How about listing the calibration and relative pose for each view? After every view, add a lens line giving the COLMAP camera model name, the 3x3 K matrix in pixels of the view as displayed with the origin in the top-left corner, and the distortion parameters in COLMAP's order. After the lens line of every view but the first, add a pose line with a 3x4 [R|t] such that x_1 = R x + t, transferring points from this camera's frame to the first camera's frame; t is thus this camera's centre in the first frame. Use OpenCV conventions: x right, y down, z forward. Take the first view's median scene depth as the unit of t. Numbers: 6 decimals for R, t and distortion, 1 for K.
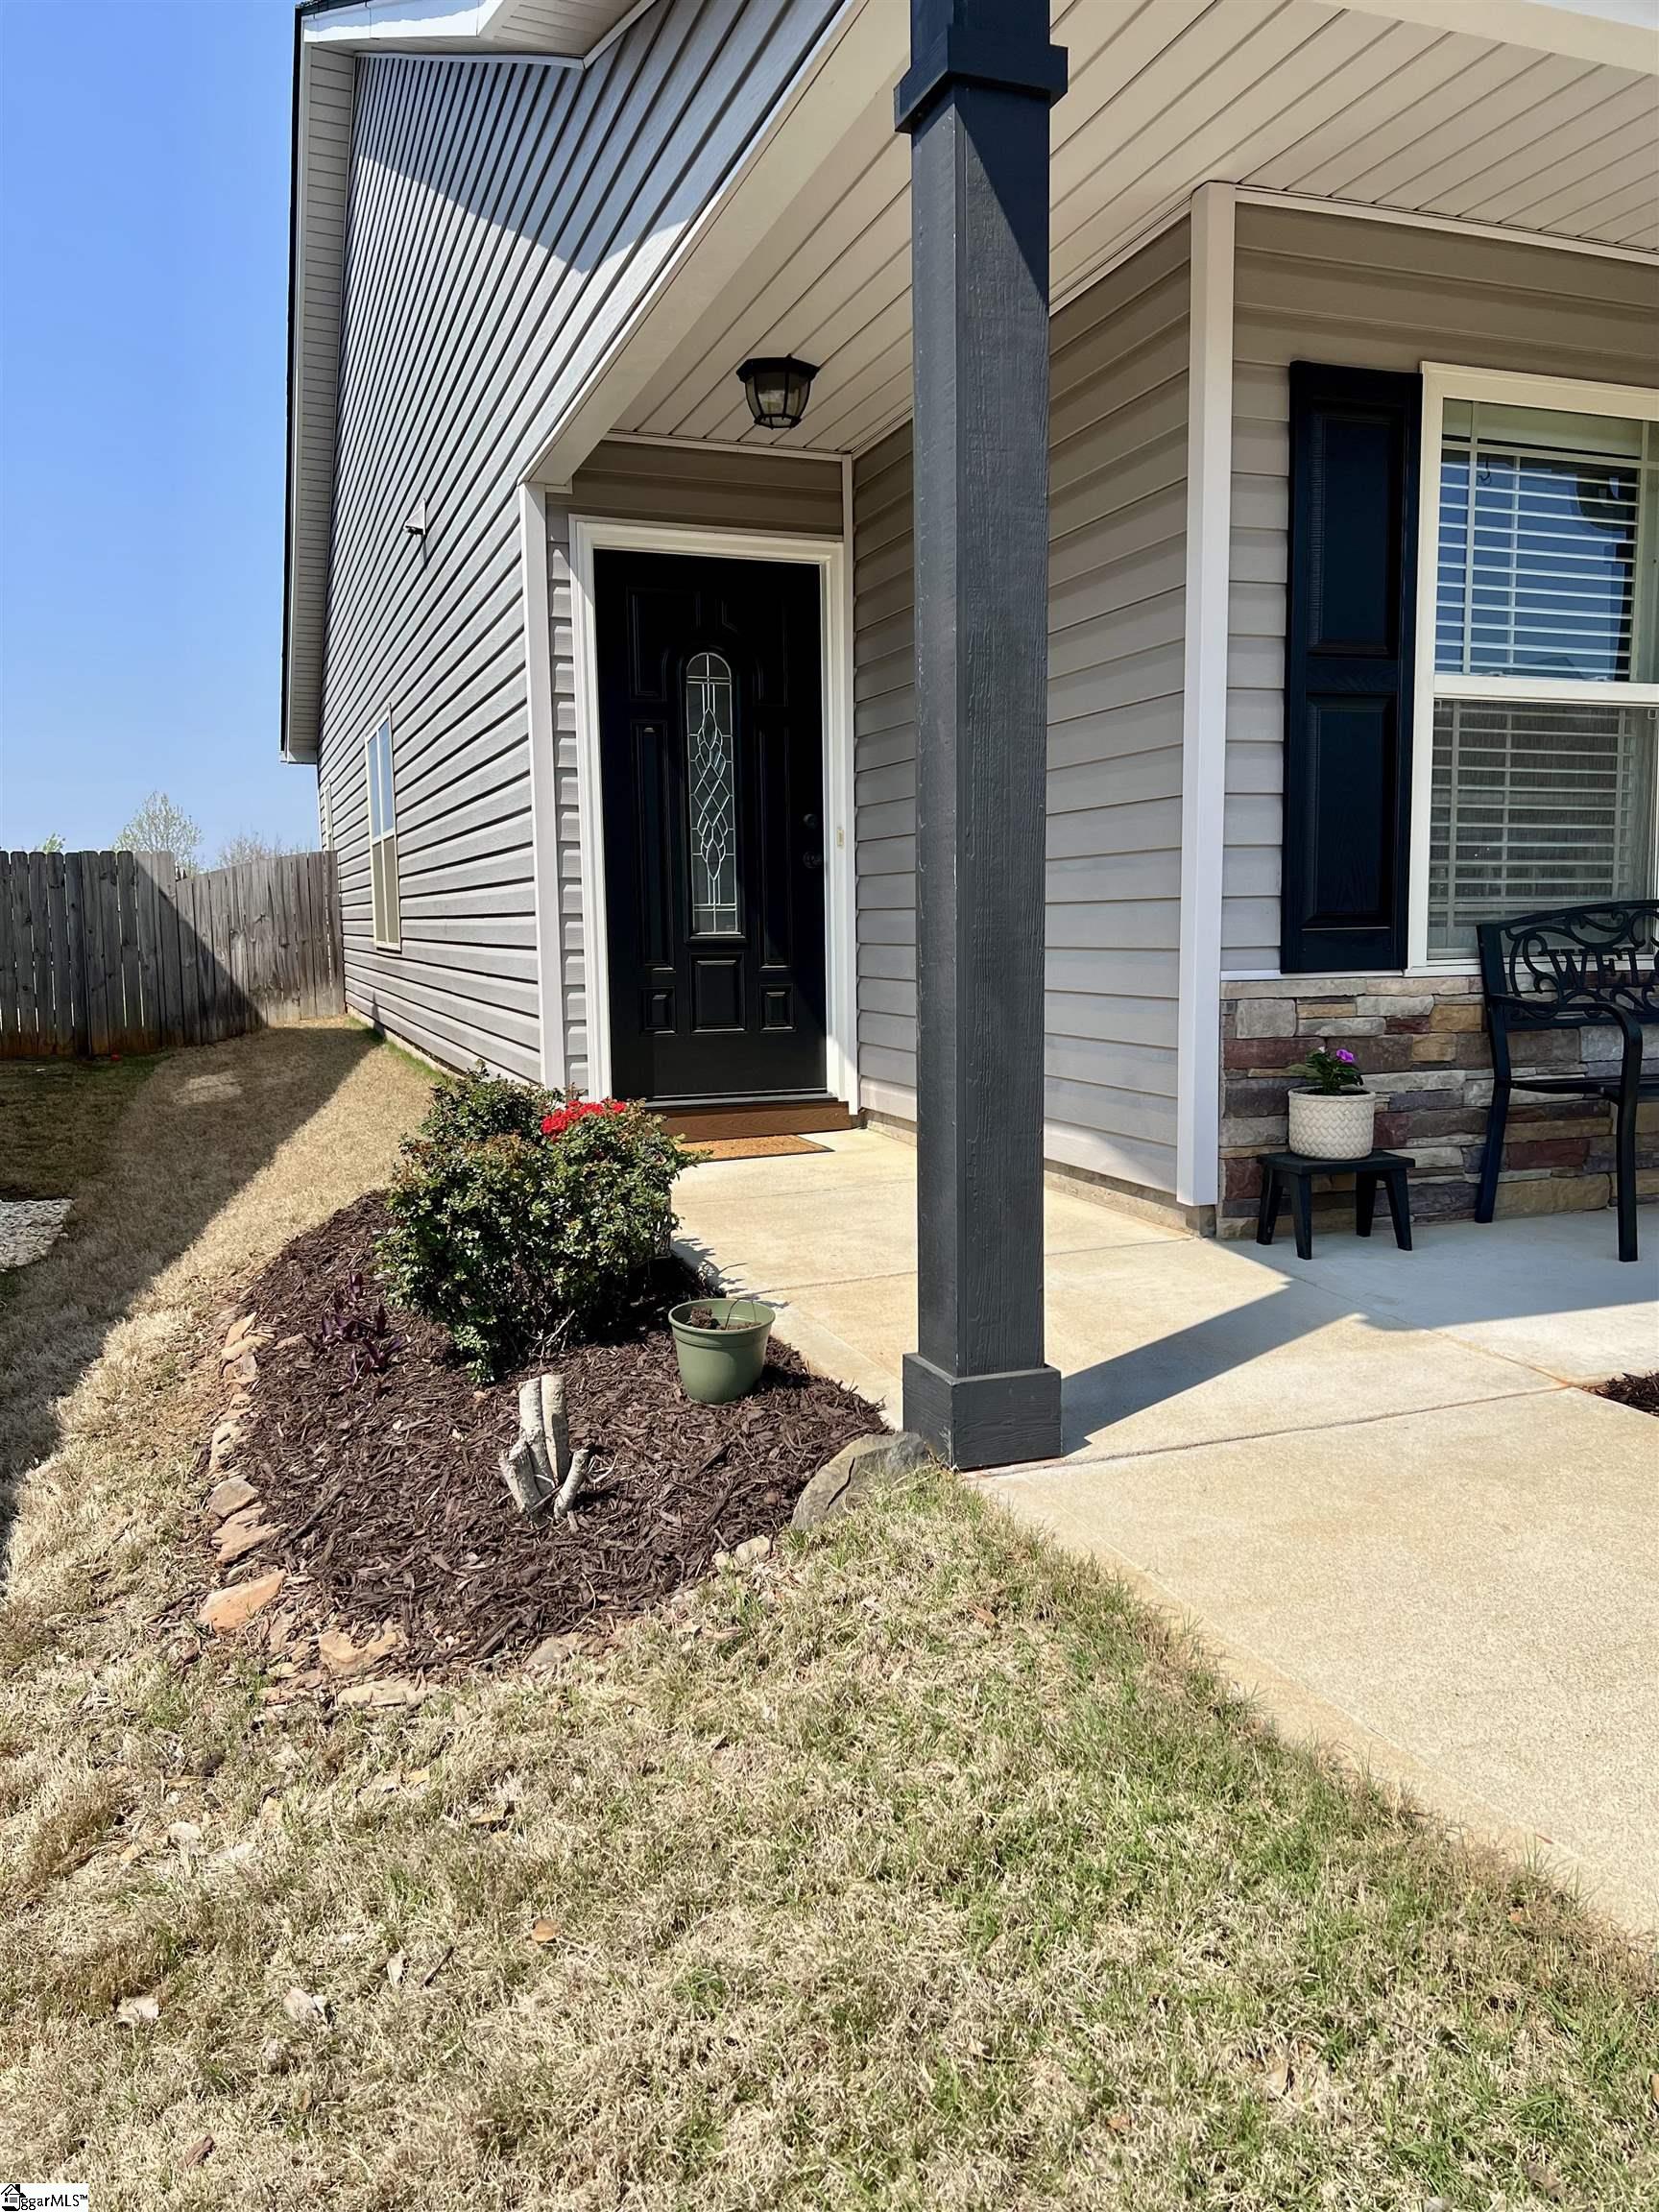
lens RADIAL K [[1656.8, 0, 840.7], [0, 1656.8, 1112.1], [0, 0, 1]] dist [0.050896, -0.056903]
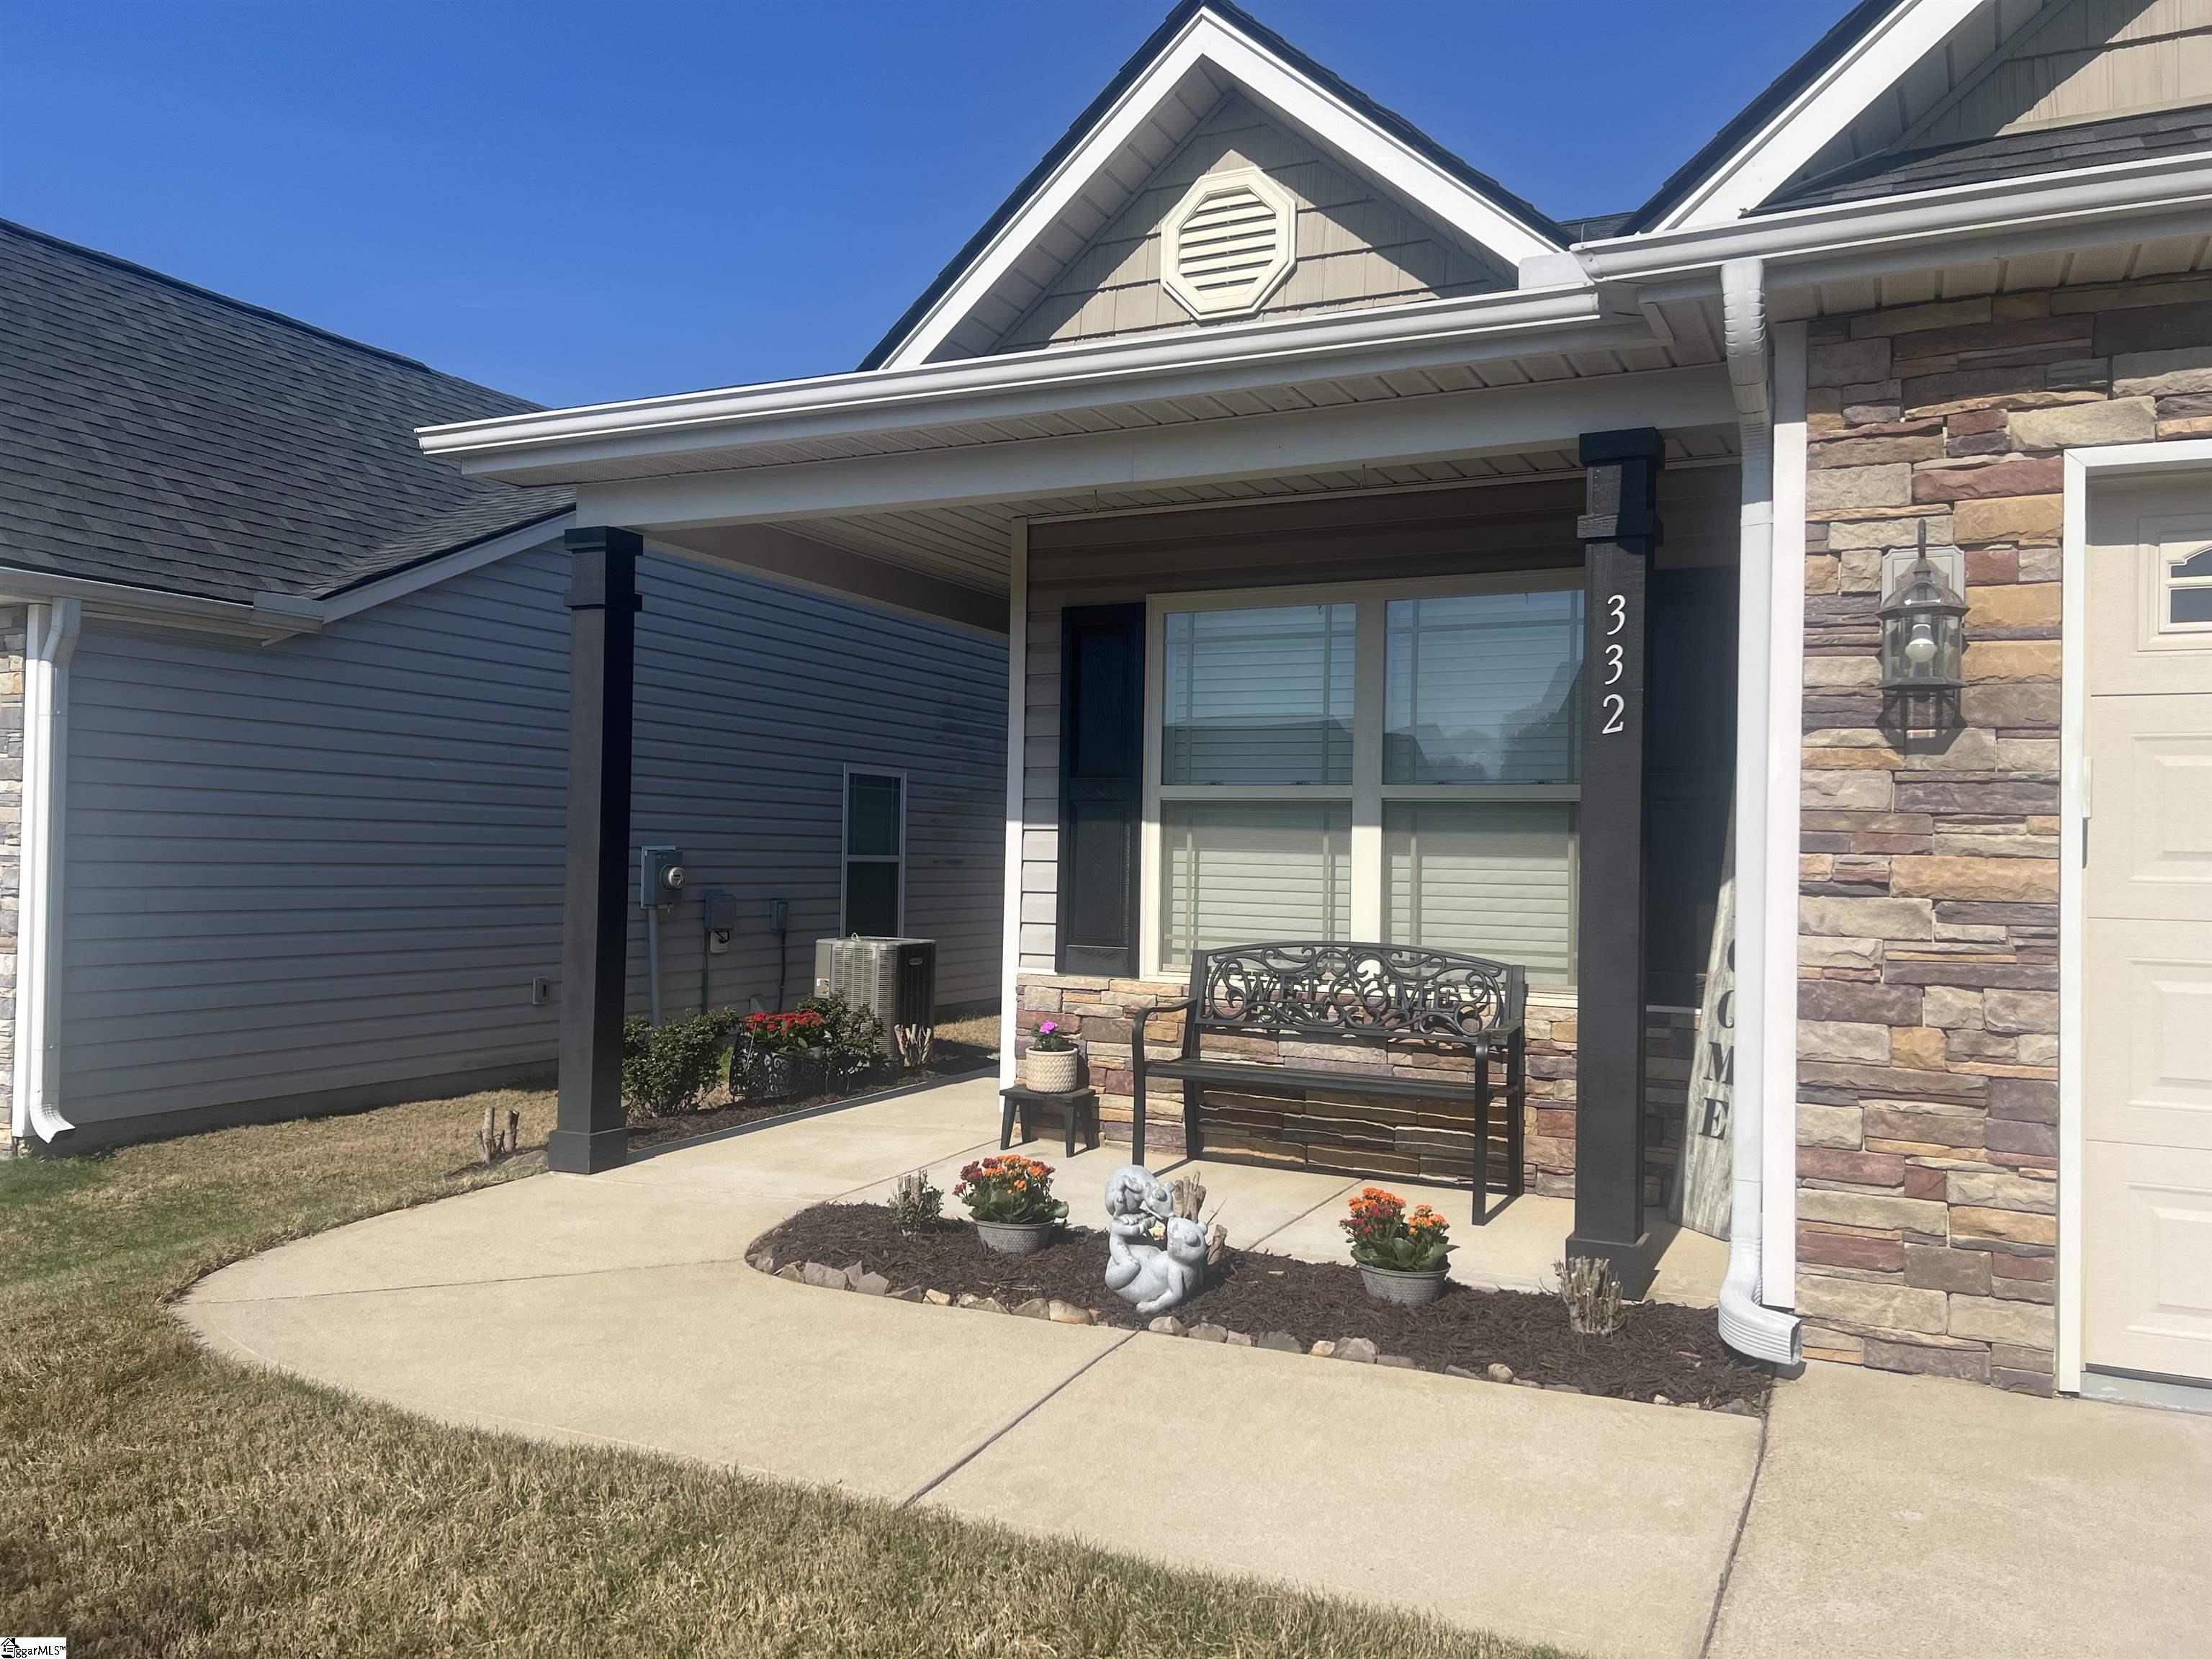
lens RADIAL K [[1641.3, 0, 1101.6], [0, 1641.3, 841.3], [0, 0, 1]] dist [0.050471, -0.094200]
pose [[0.680471, 0.020144, -0.732498, 2.385273], [-0.113223, 0.990508, -0.077942, -0.148882], [0.723975, 0.135973, 0.676292, -0.078024]]
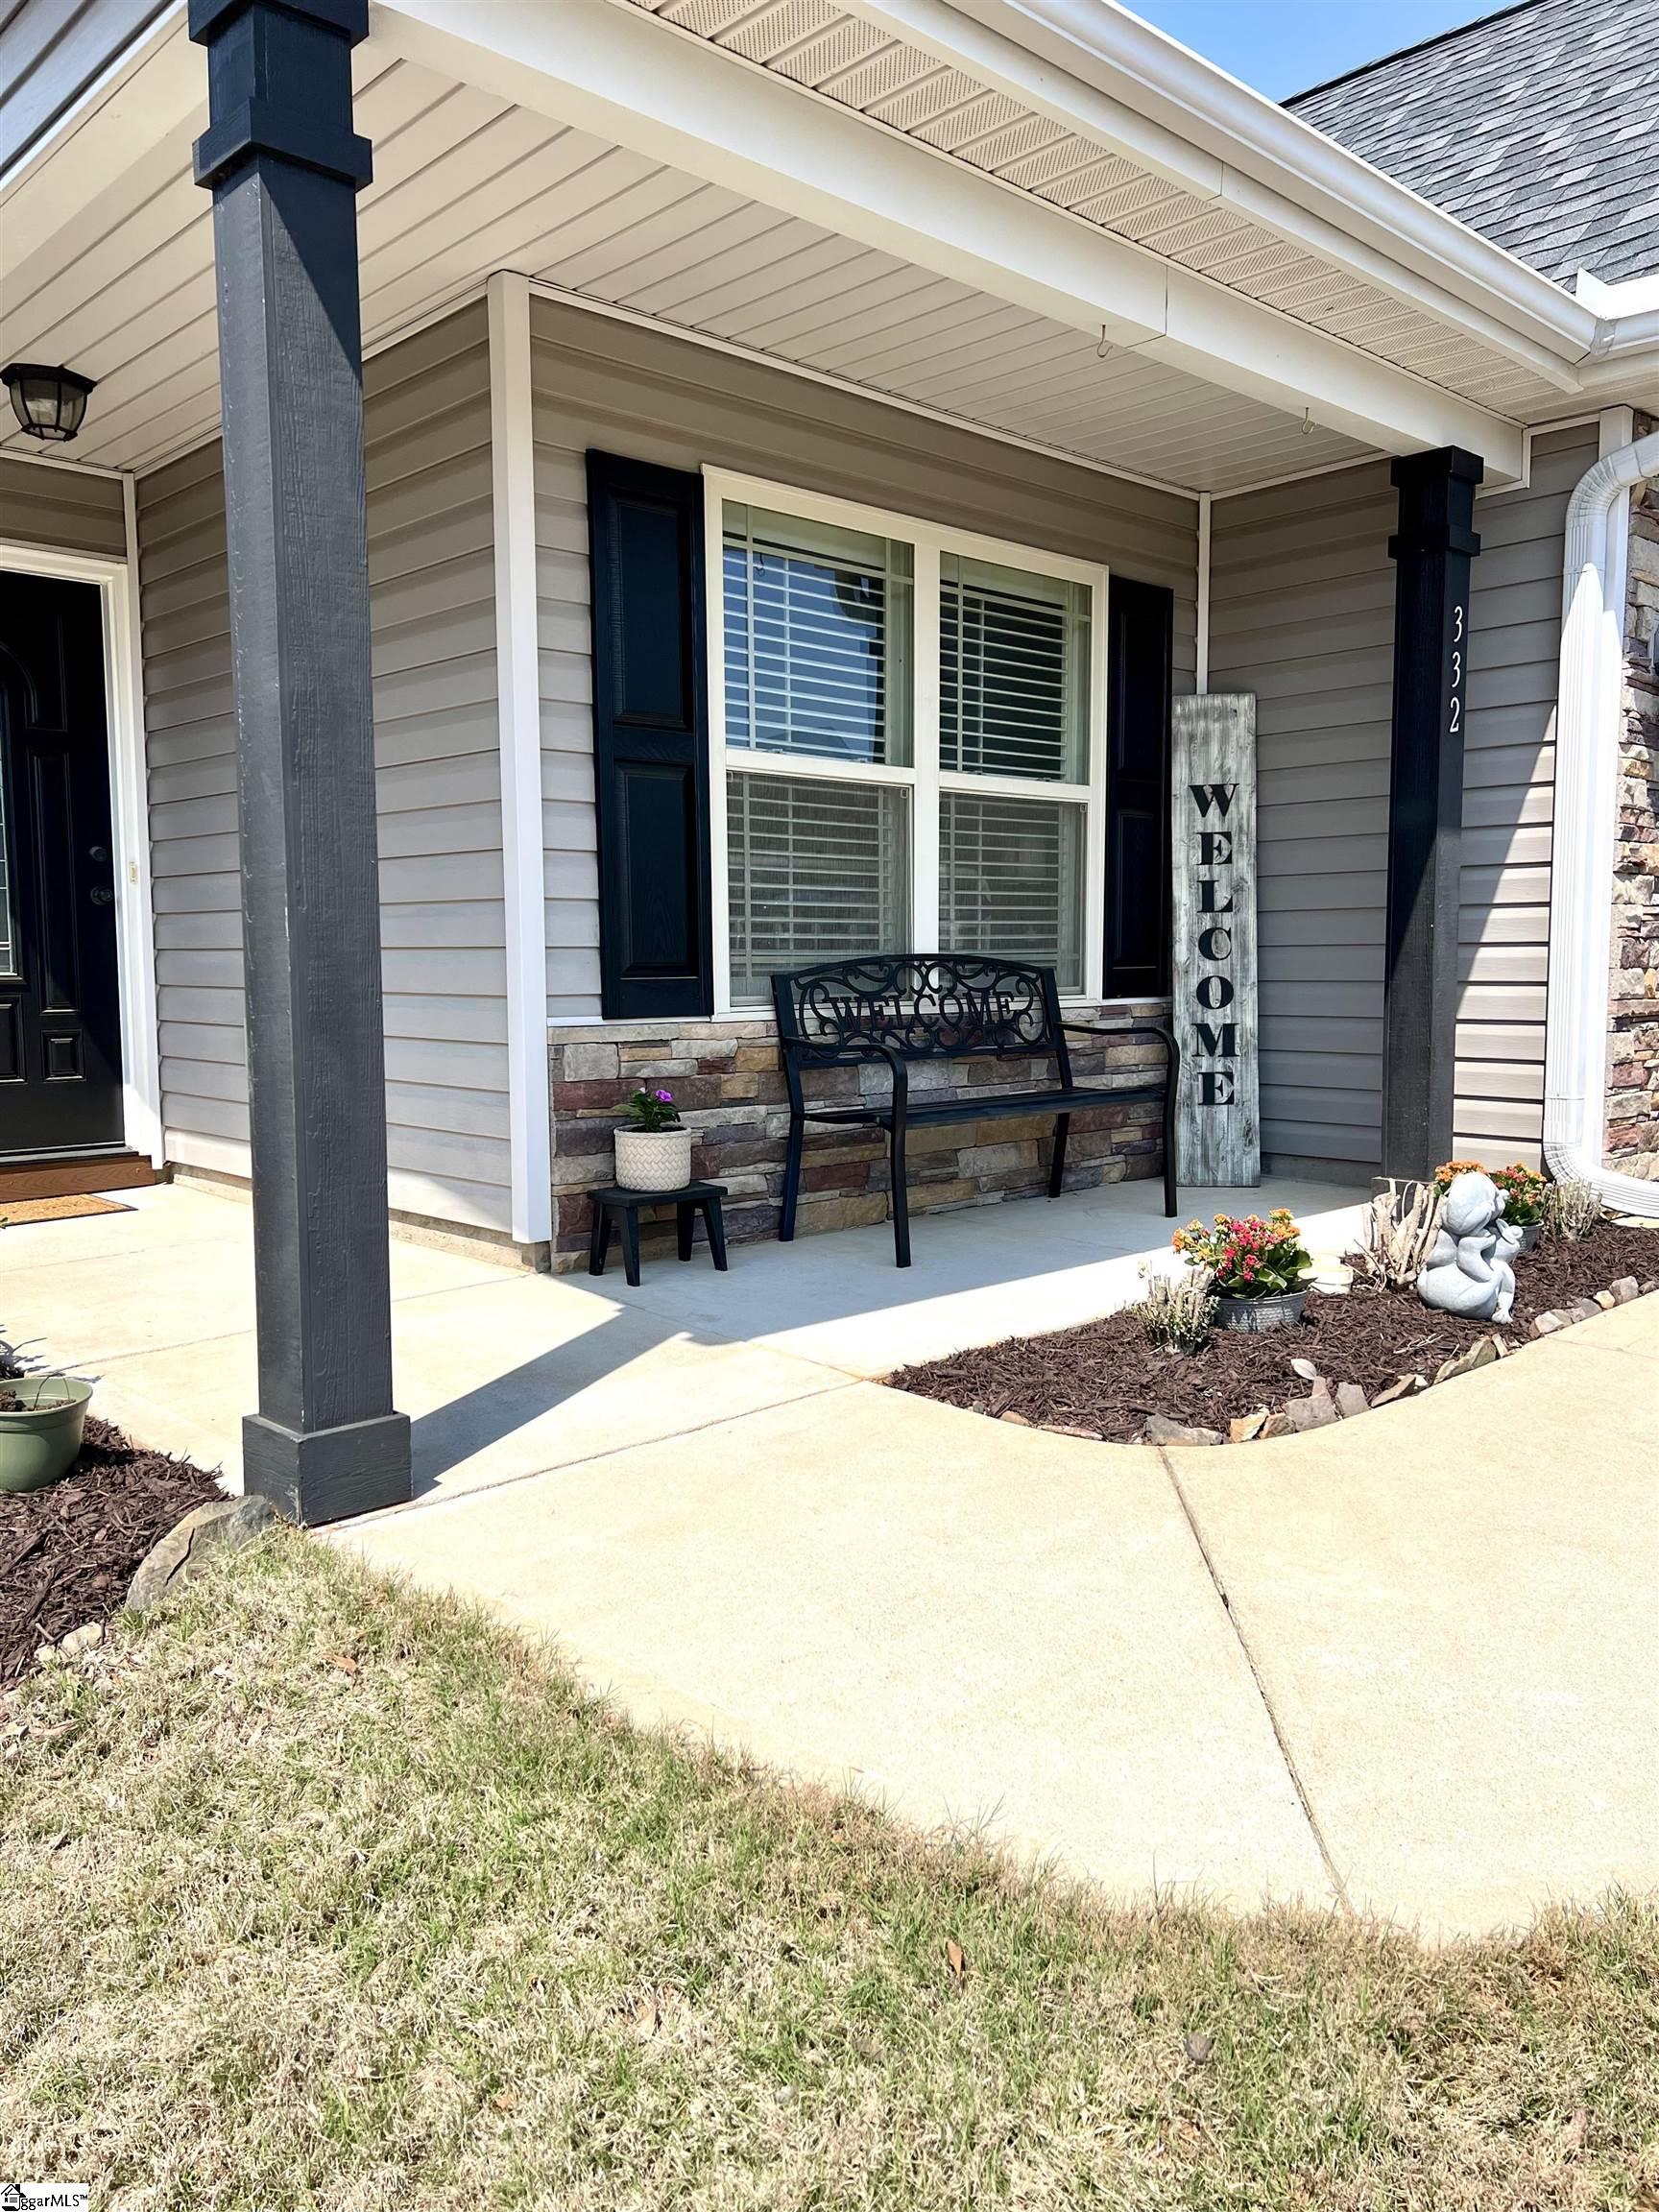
lens RADIAL K [[1654.6, 0, 842.7], [0, 1654.6, 1105.4], [0, 0, 1]] dist [0.084587, -0.099510]
pose [[0.917893, -0.027942, 0.395843, -0.027501], [0.038412, 0.999090, -0.018548, -0.004800], [-0.394965, 0.032230, 0.918131, -0.059289]]
